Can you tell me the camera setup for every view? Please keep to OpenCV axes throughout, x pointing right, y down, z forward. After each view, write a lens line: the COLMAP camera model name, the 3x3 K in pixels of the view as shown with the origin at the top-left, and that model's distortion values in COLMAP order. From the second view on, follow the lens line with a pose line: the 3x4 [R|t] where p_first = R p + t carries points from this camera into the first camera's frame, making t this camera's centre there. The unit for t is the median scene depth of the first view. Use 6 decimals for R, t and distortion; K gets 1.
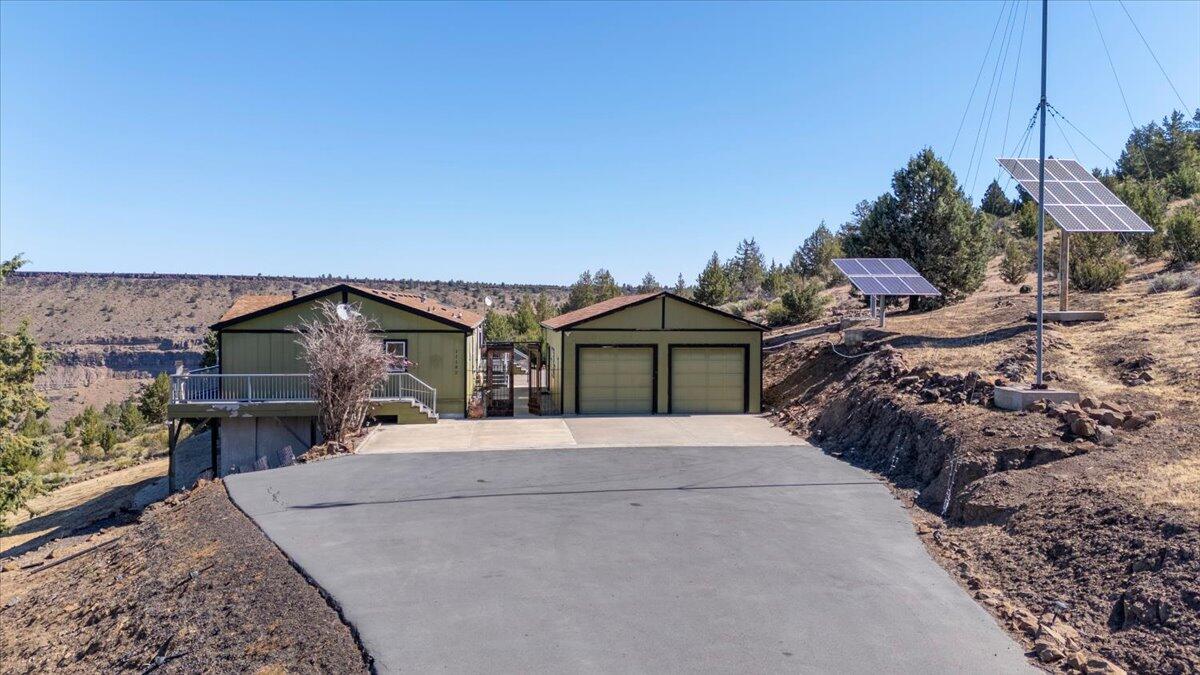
lens RADIAL K [[878.2, 0, 598.0], [0, 878.2, 332.7], [0, 0, 1]] dist [0.084652, -0.080468]
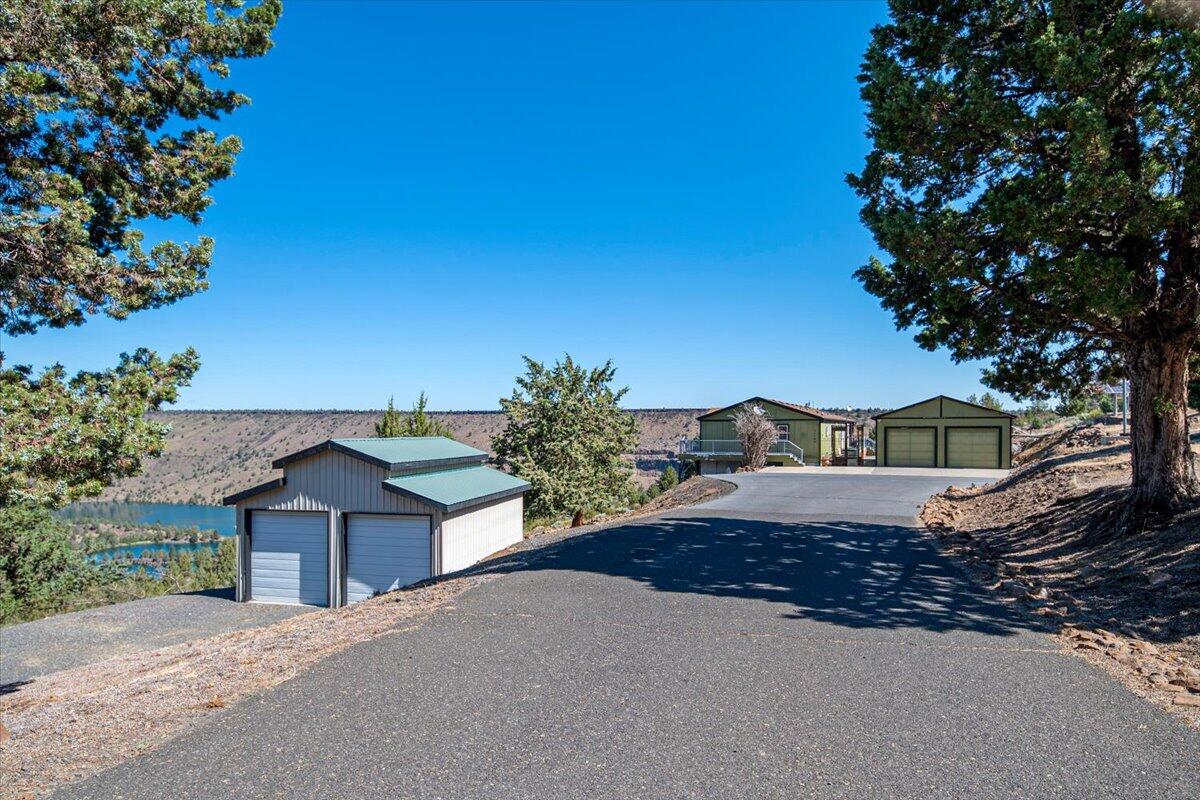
lens RADIAL K [[652.3, 0, 598.6], [0, 652.3, 424.6], [0, 0, 1]] dist [-0.001168, -0.000416]
pose [[0.846882, -0.008675, -0.531709, 0.182383], [-0.011104, 0.999361, -0.033989, 0.059070], [0.531664, 0.034689, 0.846245, -0.413984]]
